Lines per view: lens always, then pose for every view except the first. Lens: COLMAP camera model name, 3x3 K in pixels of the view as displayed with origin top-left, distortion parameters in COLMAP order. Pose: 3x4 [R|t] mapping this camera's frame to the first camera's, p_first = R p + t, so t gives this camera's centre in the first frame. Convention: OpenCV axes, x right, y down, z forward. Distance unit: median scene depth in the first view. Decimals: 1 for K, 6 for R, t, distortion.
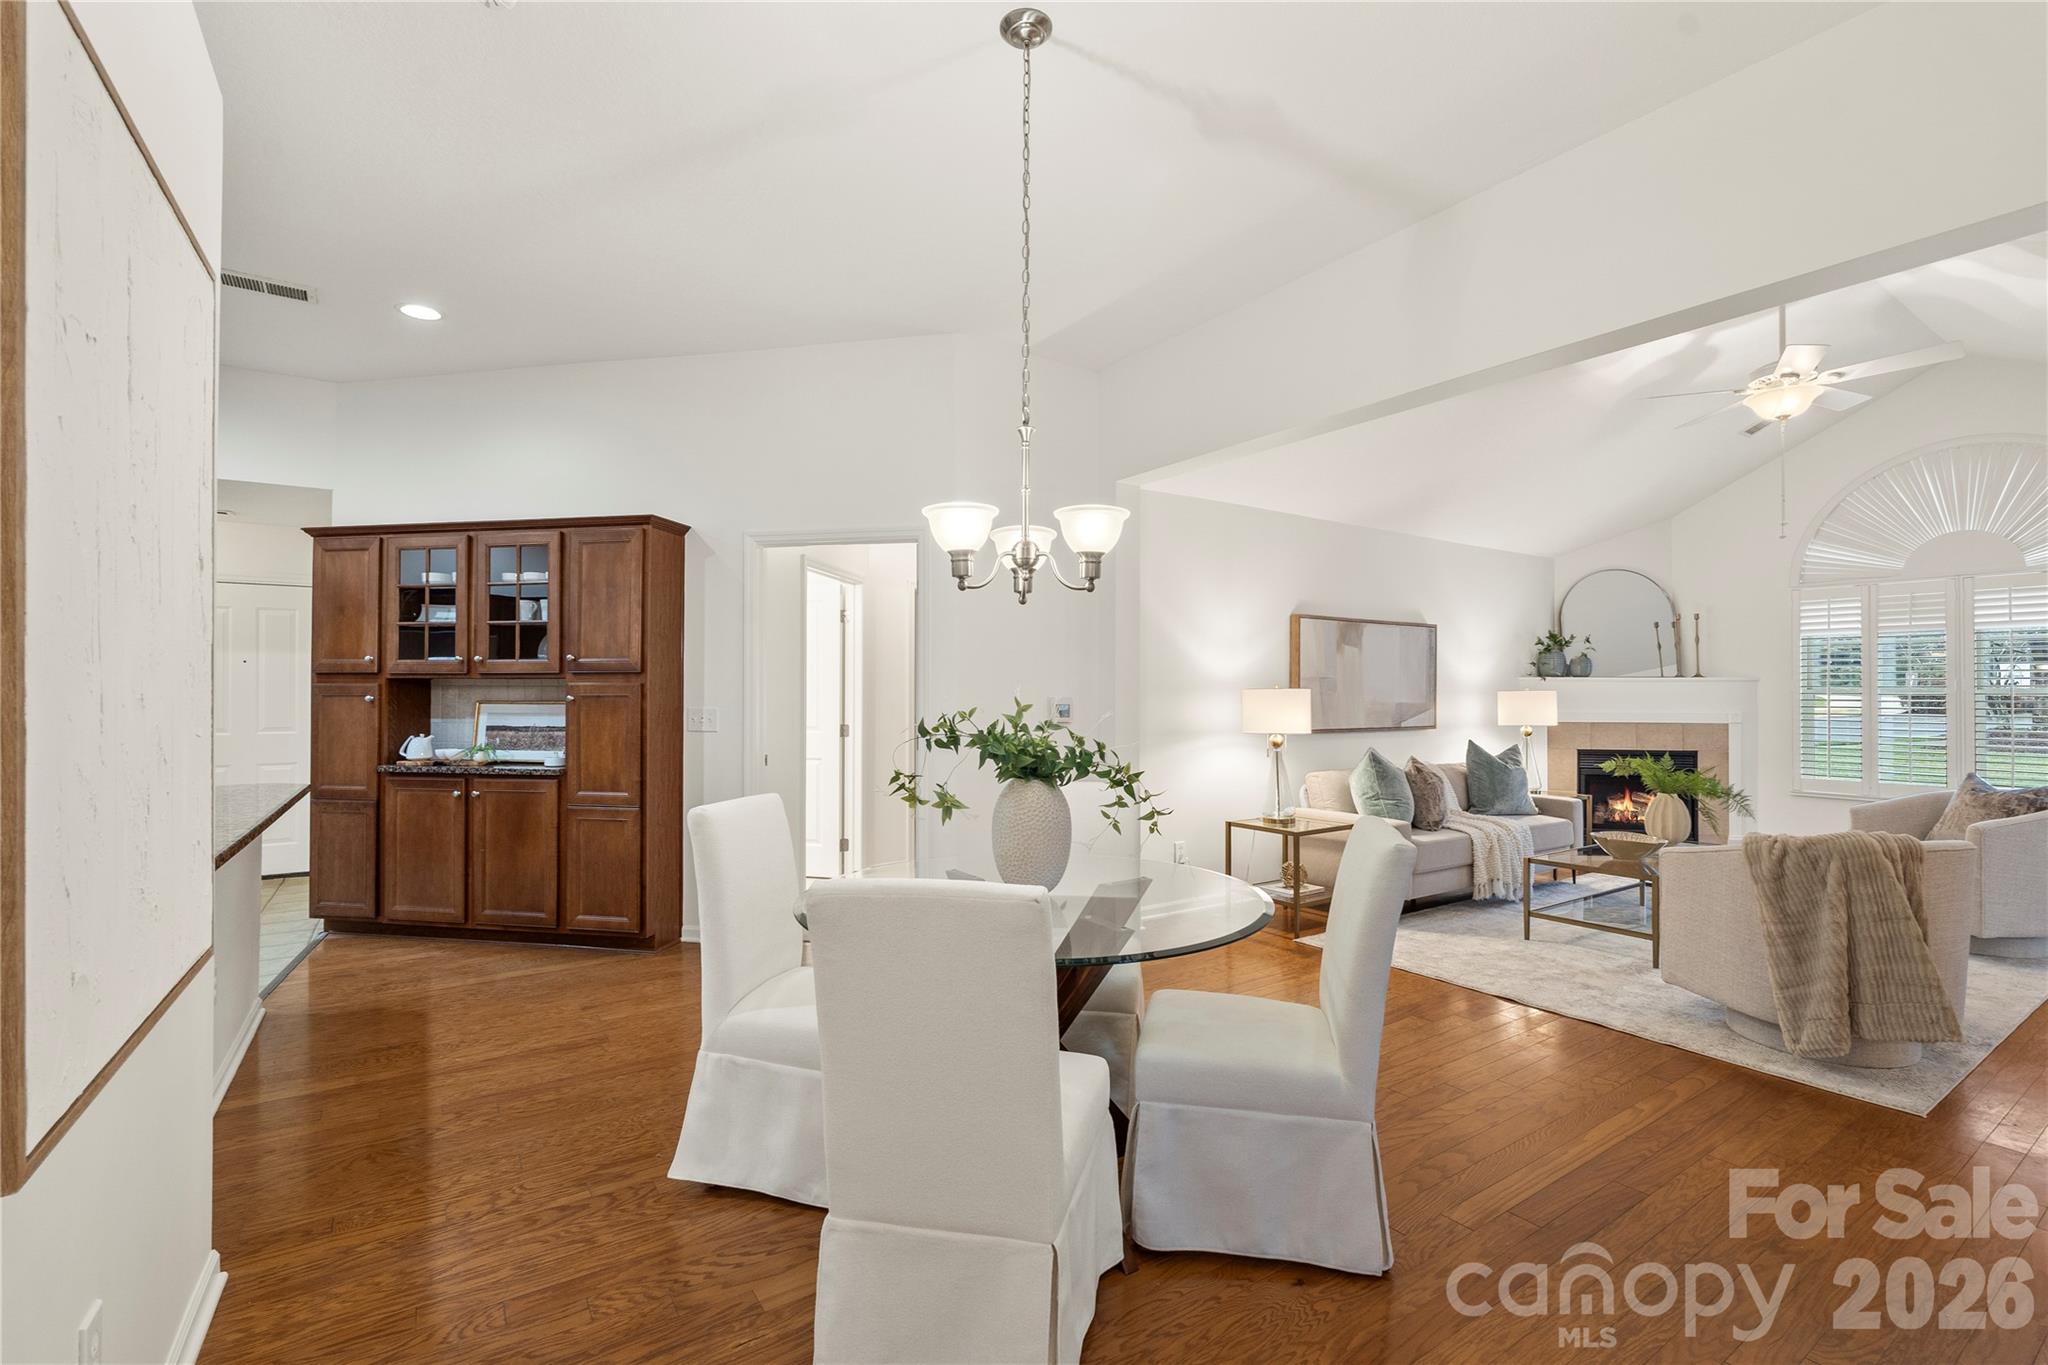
lens RADIAL K [[910.7, 0, 1015.9], [0, 910.7, 683.1], [0, 0, 1]] dist [-0.002830, 0.000242]
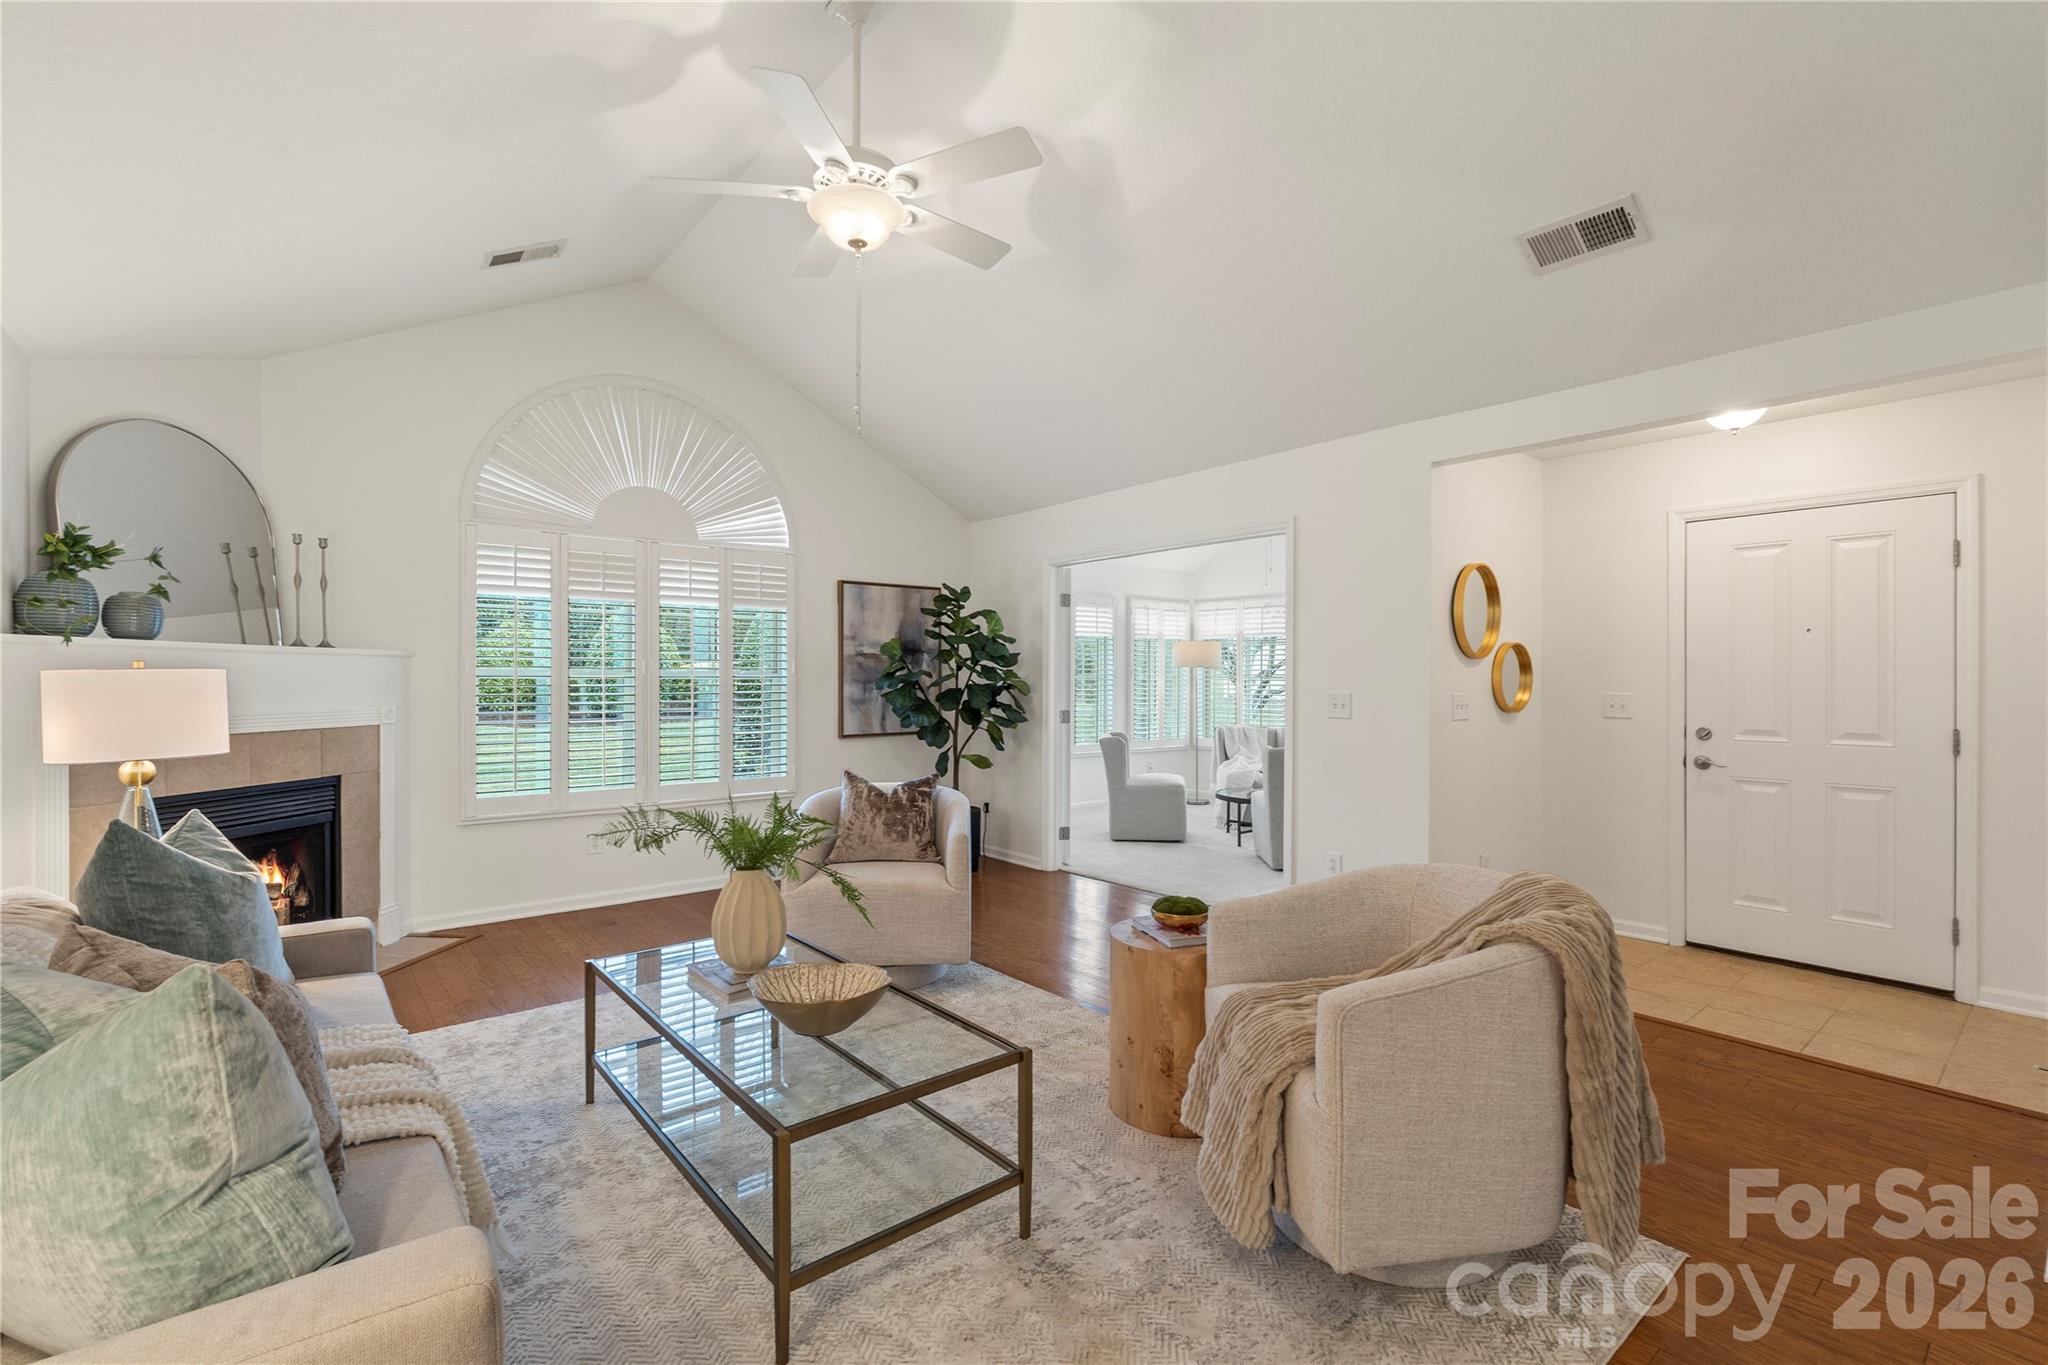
lens RADIAL K [[910.7, 0, 1015.9], [0, 910.7, 683.1], [0, 0, 1]] dist [-0.002830, 0.000242]
pose [[-0.104632, -0.003549, 0.994505, 0.135701], [-0.015183, 0.999883, 0.001970, 0.008809], [-0.994395, -0.014894, -0.104674, 0.664379]]
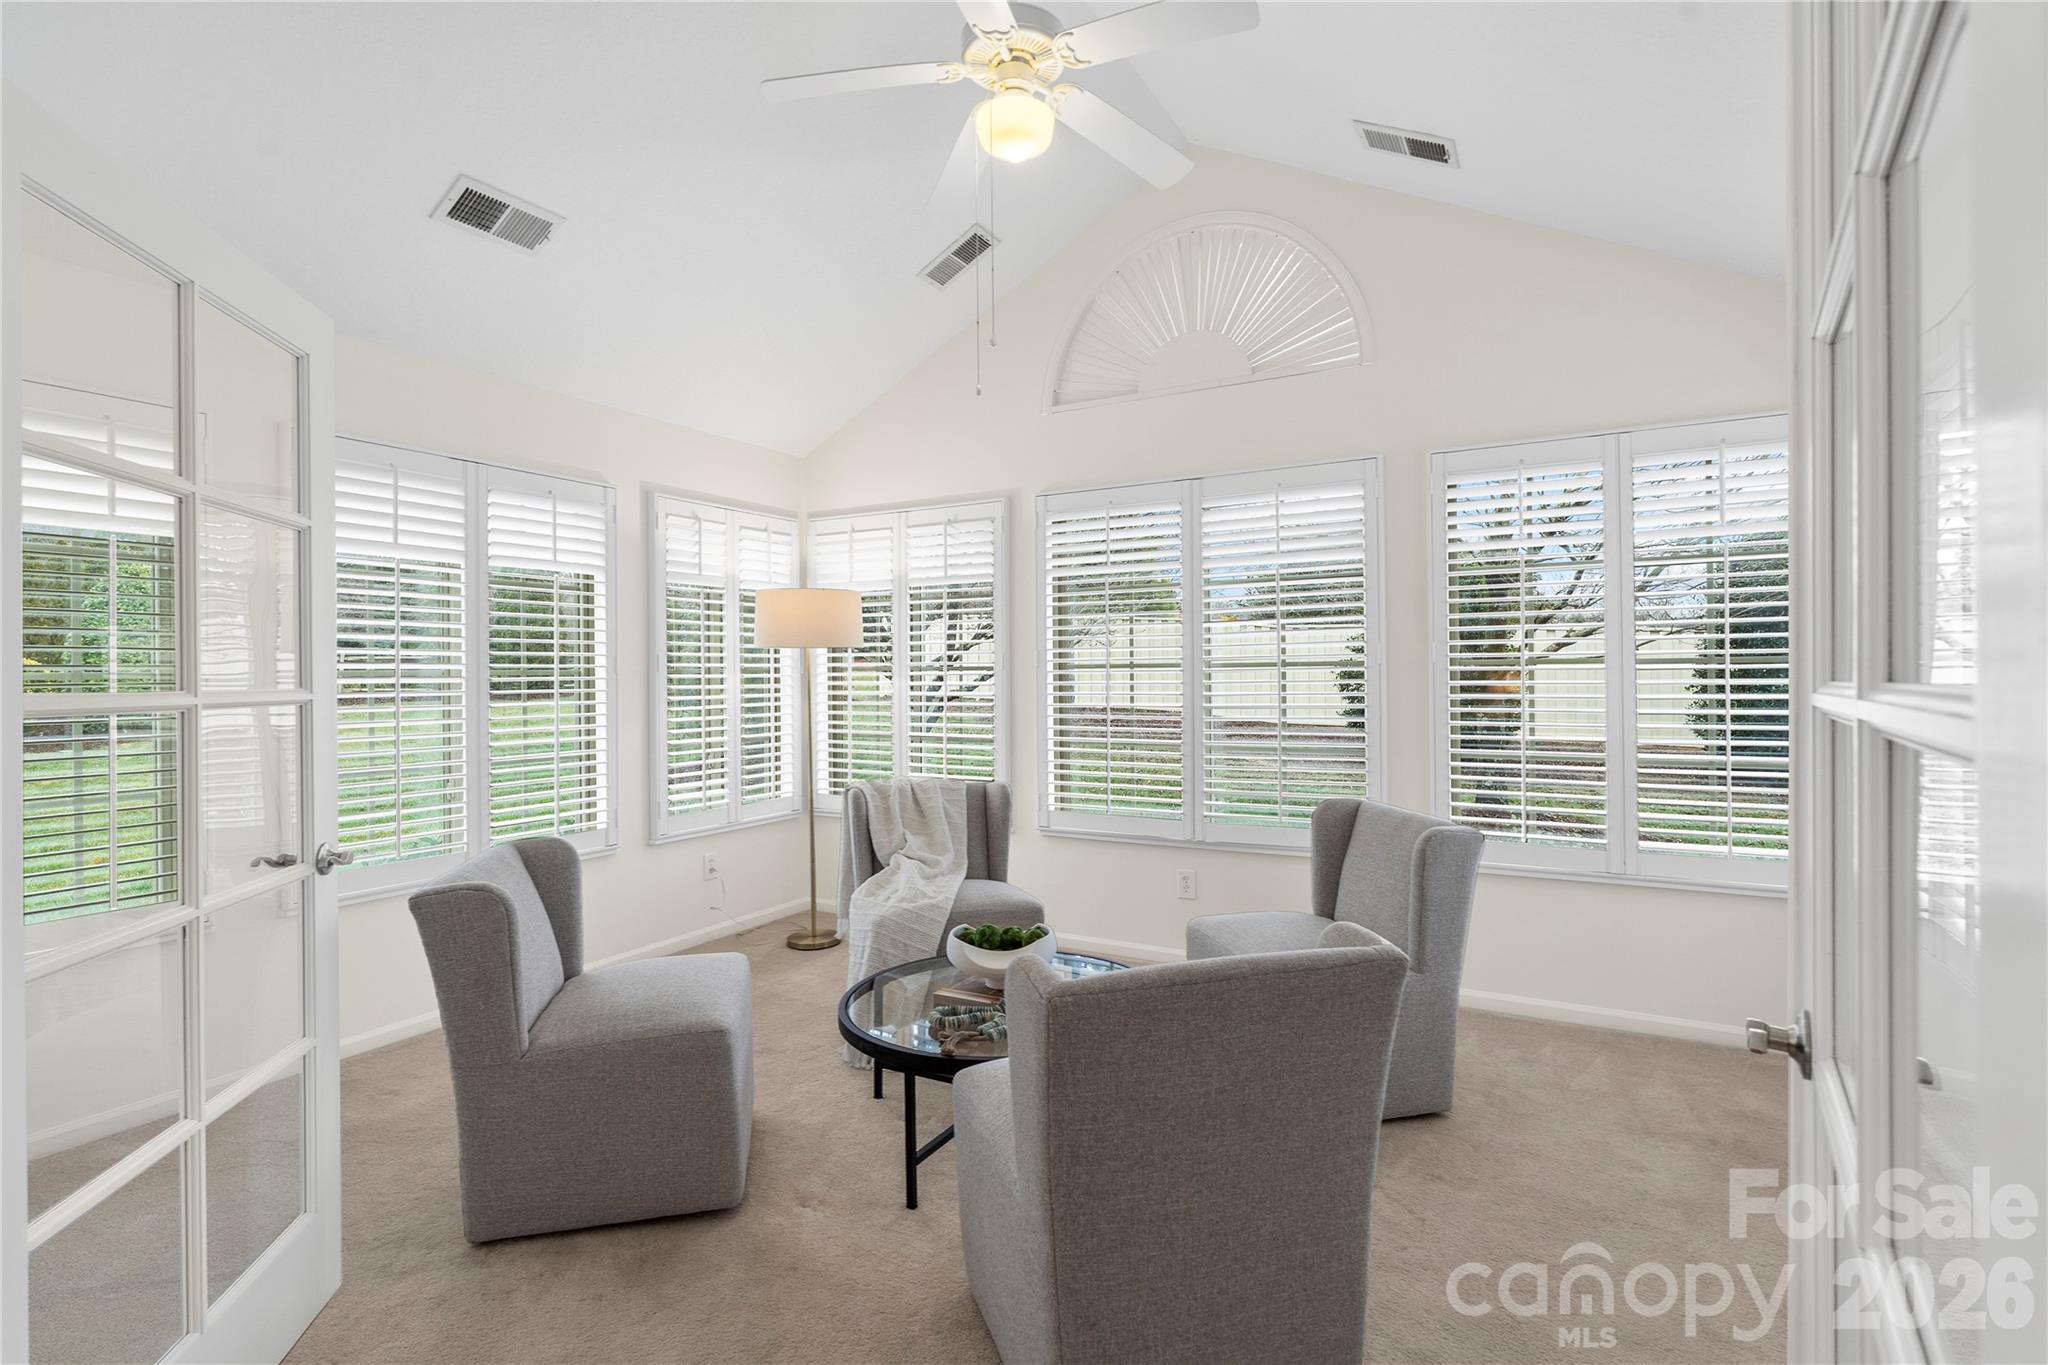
lens RADIAL K [[956.7, 0, 1026.3], [0, 956.7, 677.5], [0, 0, 1]] dist [0.000443, -0.000388]
pose [[-0.459618, 0.004612, 0.888105, 0.793509], [0.000502, 0.999988, -0.004934, 0.006579], [-0.888117, -0.001822, -0.459614, 0.429175]]
